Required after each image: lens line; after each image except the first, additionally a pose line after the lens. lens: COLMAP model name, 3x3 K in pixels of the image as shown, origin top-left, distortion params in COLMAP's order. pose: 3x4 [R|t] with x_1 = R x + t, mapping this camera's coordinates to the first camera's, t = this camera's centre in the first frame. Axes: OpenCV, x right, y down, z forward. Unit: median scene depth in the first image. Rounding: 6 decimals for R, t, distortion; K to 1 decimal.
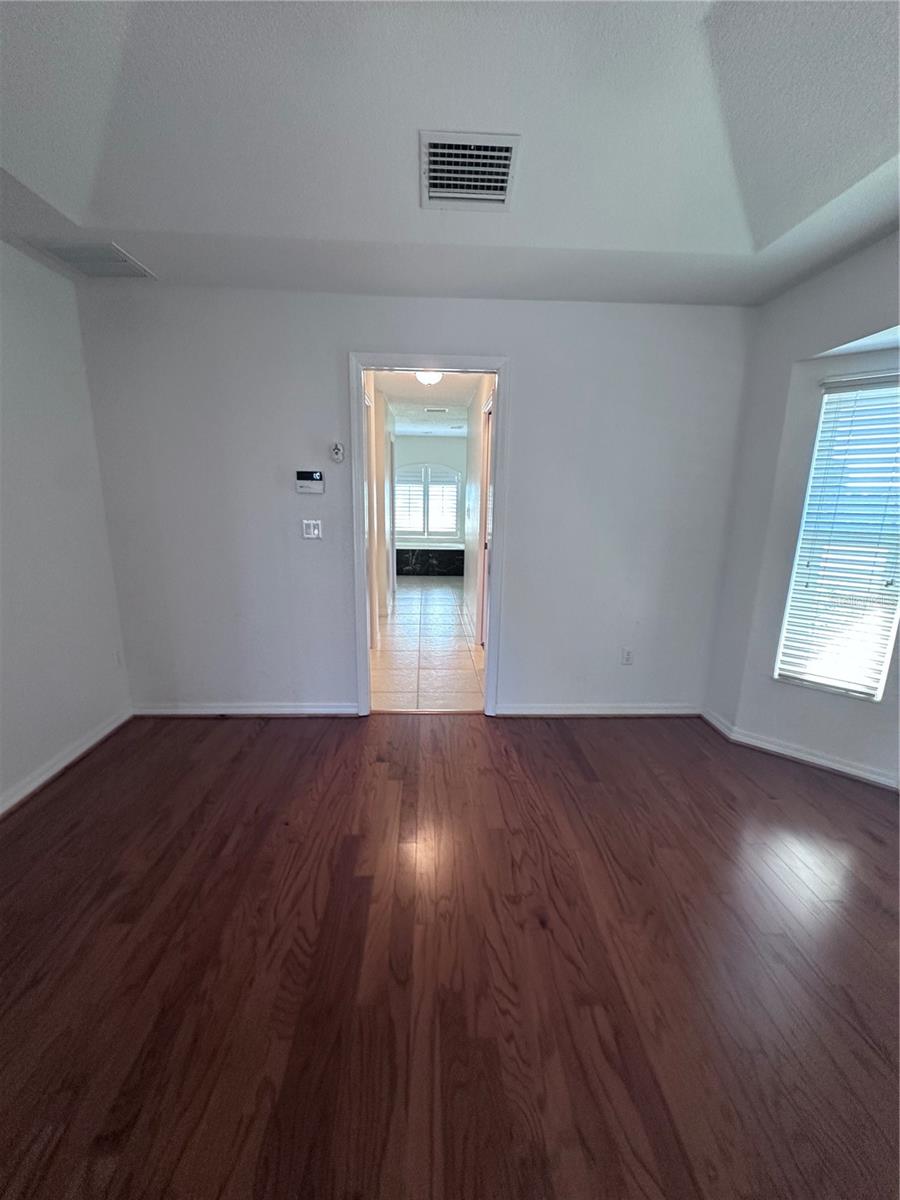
lens RADIAL K [[476.7, 0, 444.2], [0, 476.7, 604.2], [0, 0, 1]] dist [-0.003687, 0.000227]
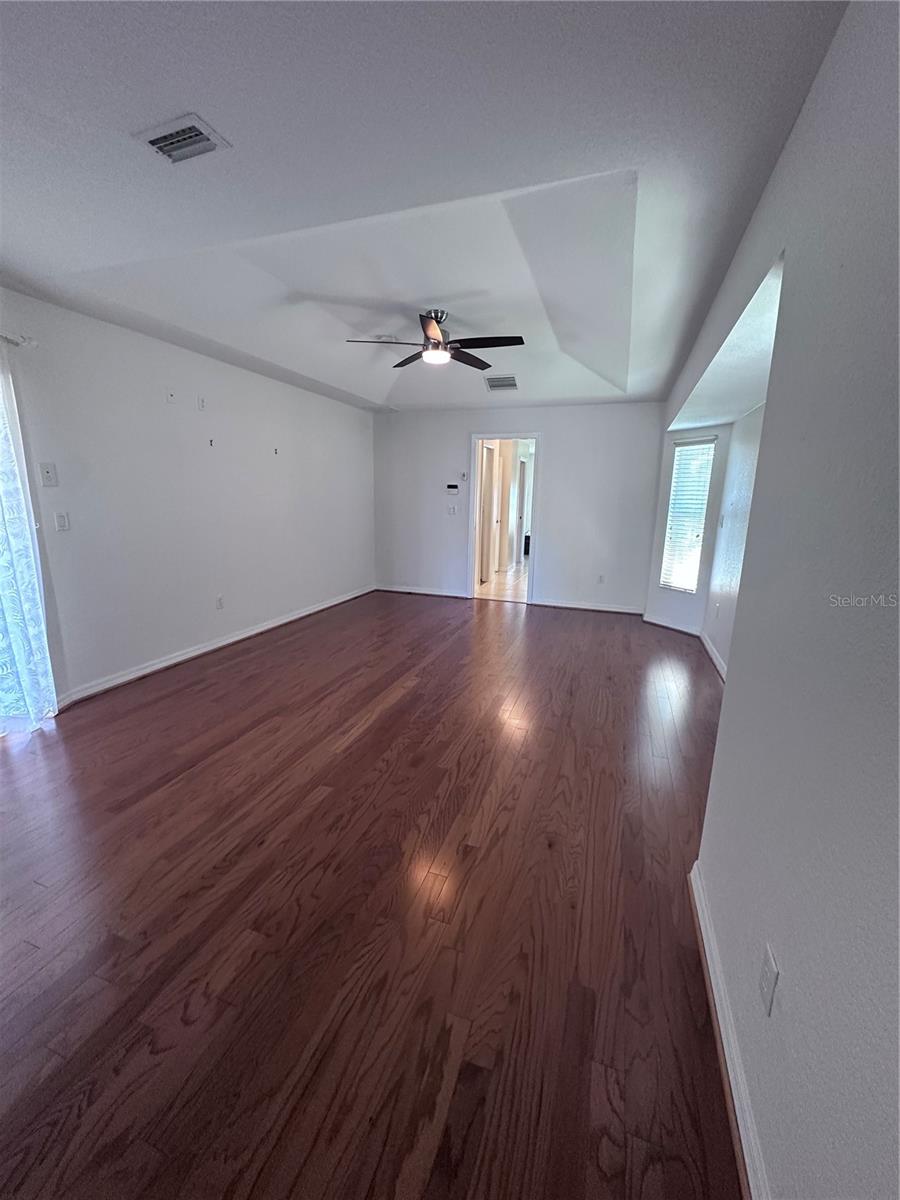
lens RADIAL K [[476.7, 0, 449.9], [0, 476.7, 599.4], [0, 0, 1]] dist [-0.003687, 0.000227]
pose [[0.932108, 0.076242, -0.354065, 0.552162], [-0.082022, 0.996630, -0.001322, 0.271467], [0.352771, 0.030274, 0.935220, -1.119591]]
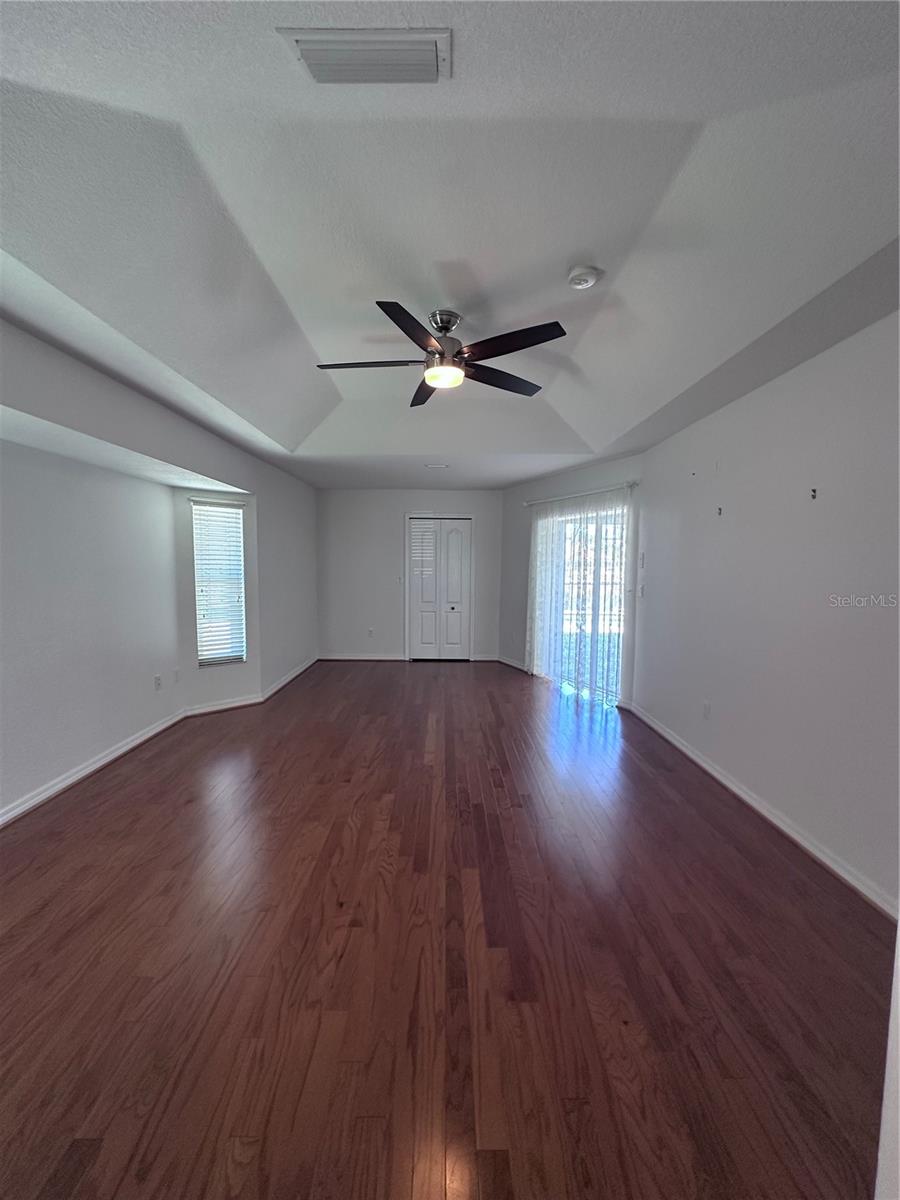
lens RADIAL K [[476.7, 0, 448.3], [0, 476.7, 598.6], [0, 0, 1]] dist [-0.003687, 0.000227]
pose [[-0.999431, -0.023007, 0.024673, -0.096401], [-0.014593, 0.954238, 0.298692, -0.531074], [-0.030416, 0.298162, -0.954031, 2.199502]]
